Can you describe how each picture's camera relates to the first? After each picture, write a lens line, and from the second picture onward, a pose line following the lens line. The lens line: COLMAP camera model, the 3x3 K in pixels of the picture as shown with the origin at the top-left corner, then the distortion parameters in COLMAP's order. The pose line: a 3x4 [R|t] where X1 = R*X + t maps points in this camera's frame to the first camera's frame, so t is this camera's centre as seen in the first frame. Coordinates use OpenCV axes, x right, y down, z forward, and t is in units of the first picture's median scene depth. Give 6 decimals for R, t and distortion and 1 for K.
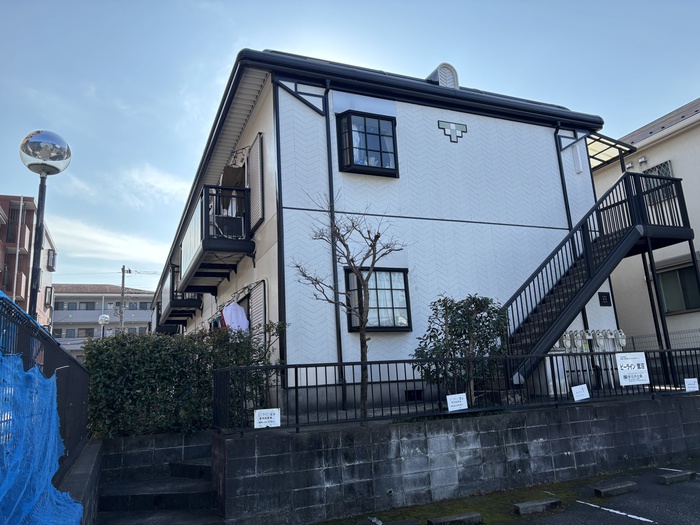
lens RADIAL K [[528.7, 0, 346.5], [0, 528.7, 260.4], [0, 0, 1]] dist [0.027337, -0.026117]
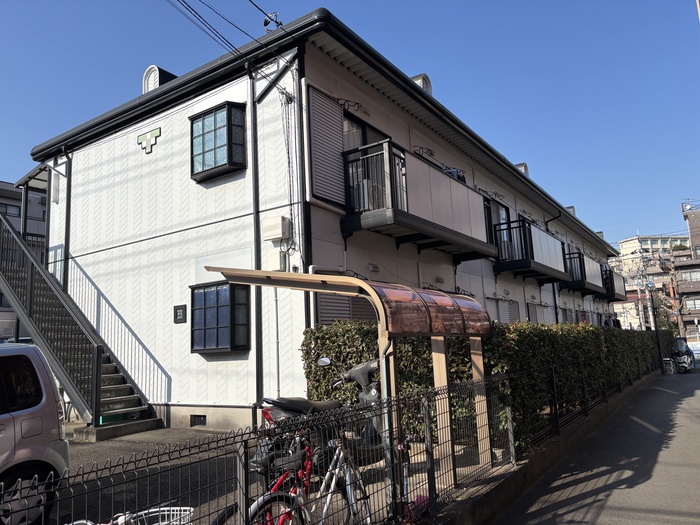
lens RADIAL K [[528.7, 0, 351.1], [0, 528.7, 266.4], [0, 0, 1]] dist [0.027337, -0.026117]
pose [[0.549112, -0.097369, -0.830058, 1.195412], [0.208192, 0.977817, 0.023025, 0.035166], [0.809403, -0.185454, 0.557202, 0.720589]]
